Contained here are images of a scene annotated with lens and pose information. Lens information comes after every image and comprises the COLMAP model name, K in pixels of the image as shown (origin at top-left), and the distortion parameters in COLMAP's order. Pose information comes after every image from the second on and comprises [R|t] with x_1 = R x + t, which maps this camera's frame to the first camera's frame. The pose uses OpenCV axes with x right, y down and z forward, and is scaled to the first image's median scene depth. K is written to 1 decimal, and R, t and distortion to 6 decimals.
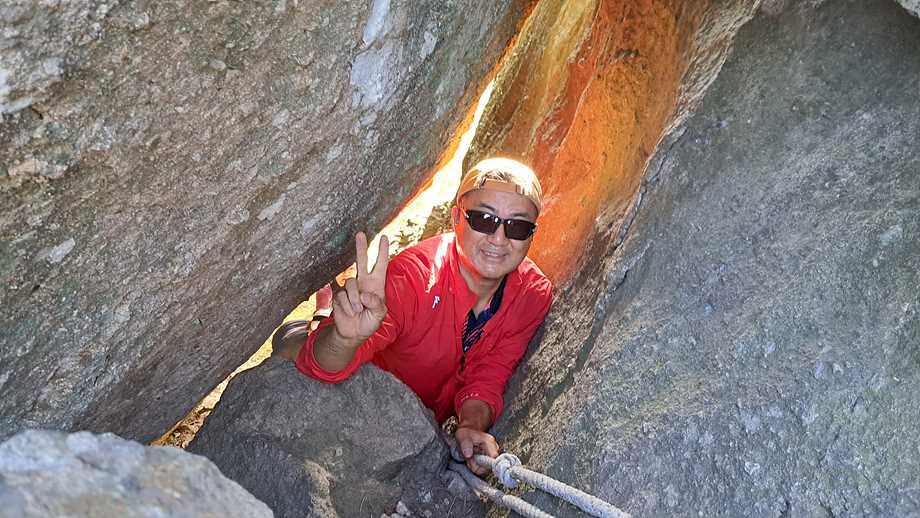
lens RADIAL K [[710.2, 0, 461.7], [0, 710.2, 275.9], [0, 0, 1]] dist [0.015157, 0.009916]
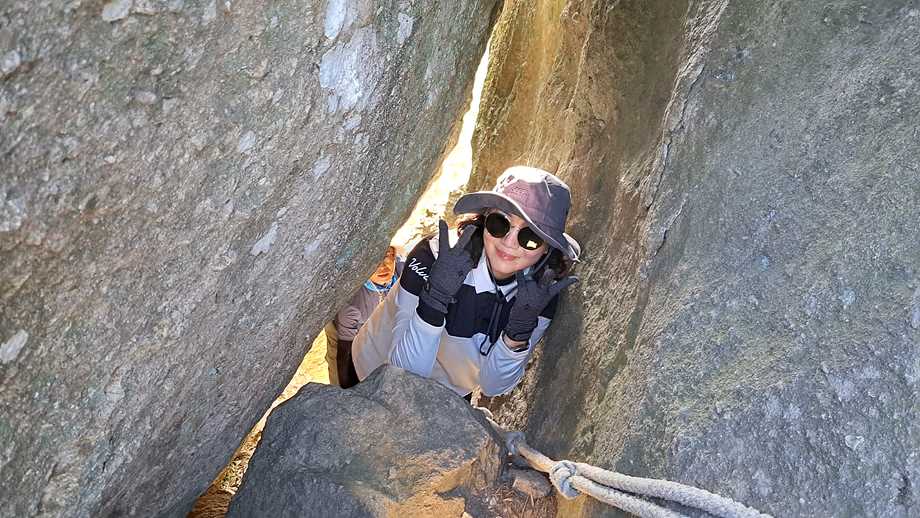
lens RADIAL K [[710.2, 0, 461.7], [0, 710.2, 275.9], [0, 0, 1]] dist [0.015157, 0.009916]
pose [[0.983914, -0.172283, -0.047245, 0.011972], [0.173577, 0.984508, 0.024793, -0.026767], [0.042241, -0.032594, 0.998576, 0.099543]]
